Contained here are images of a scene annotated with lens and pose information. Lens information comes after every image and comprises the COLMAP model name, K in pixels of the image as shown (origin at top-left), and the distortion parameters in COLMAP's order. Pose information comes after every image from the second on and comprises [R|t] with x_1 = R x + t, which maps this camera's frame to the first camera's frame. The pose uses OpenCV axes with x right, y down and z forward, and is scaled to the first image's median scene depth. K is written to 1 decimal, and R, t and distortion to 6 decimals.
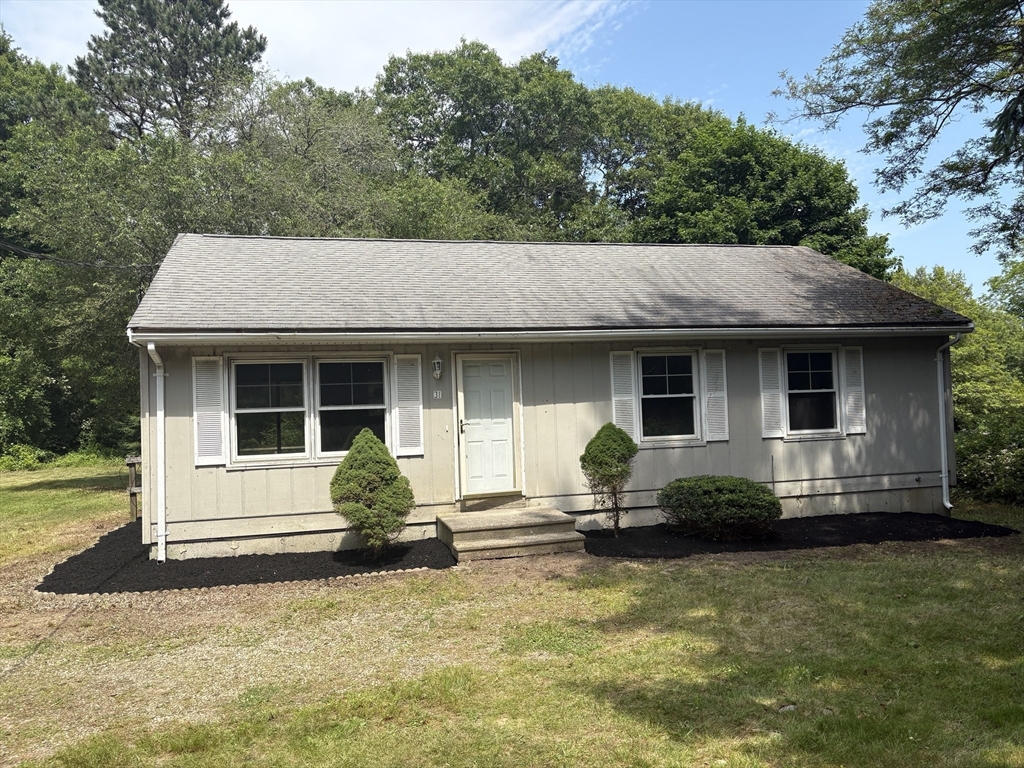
lens RADIAL K [[755.4, 0, 511.1], [0, 755.4, 396.4], [0, 0, 1]] dist [0.033344, -0.075328]
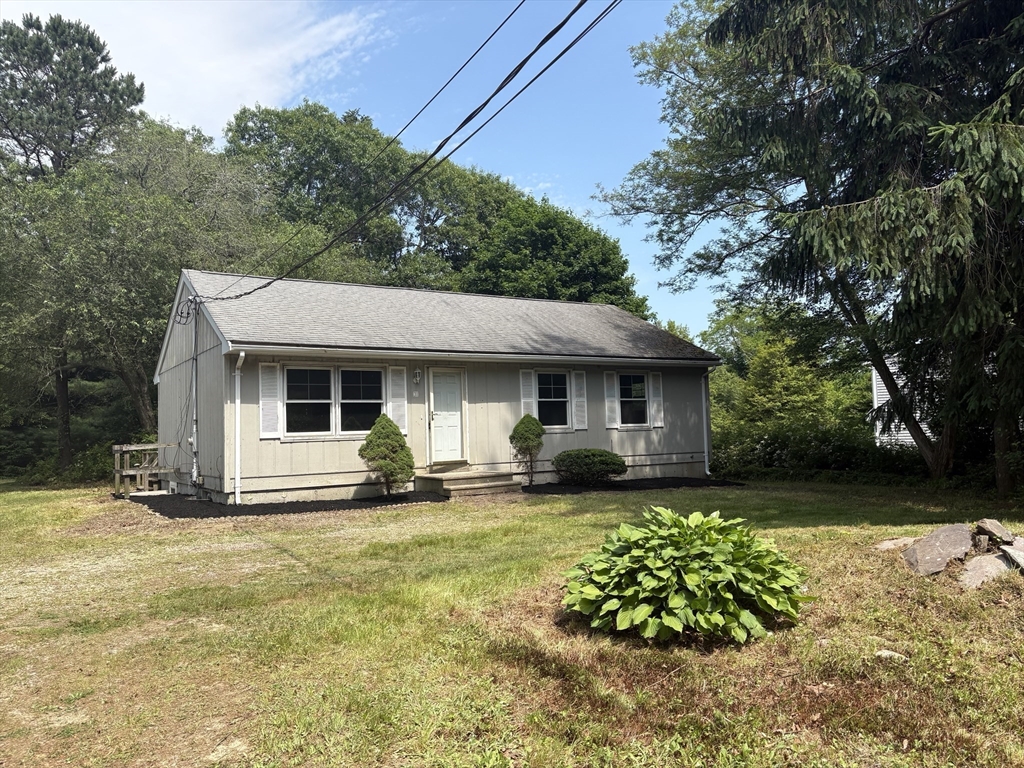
lens RADIAL K [[755.4, 0, 511.1], [0, 755.4, 396.4], [0, 0, 1]] dist [0.033344, -0.075328]
pose [[0.949350, 0.019277, 0.313630, -0.338811], [-0.004195, 0.998805, -0.048695, 0.064682], [-0.314194, 0.044913, 0.948296, -0.410970]]
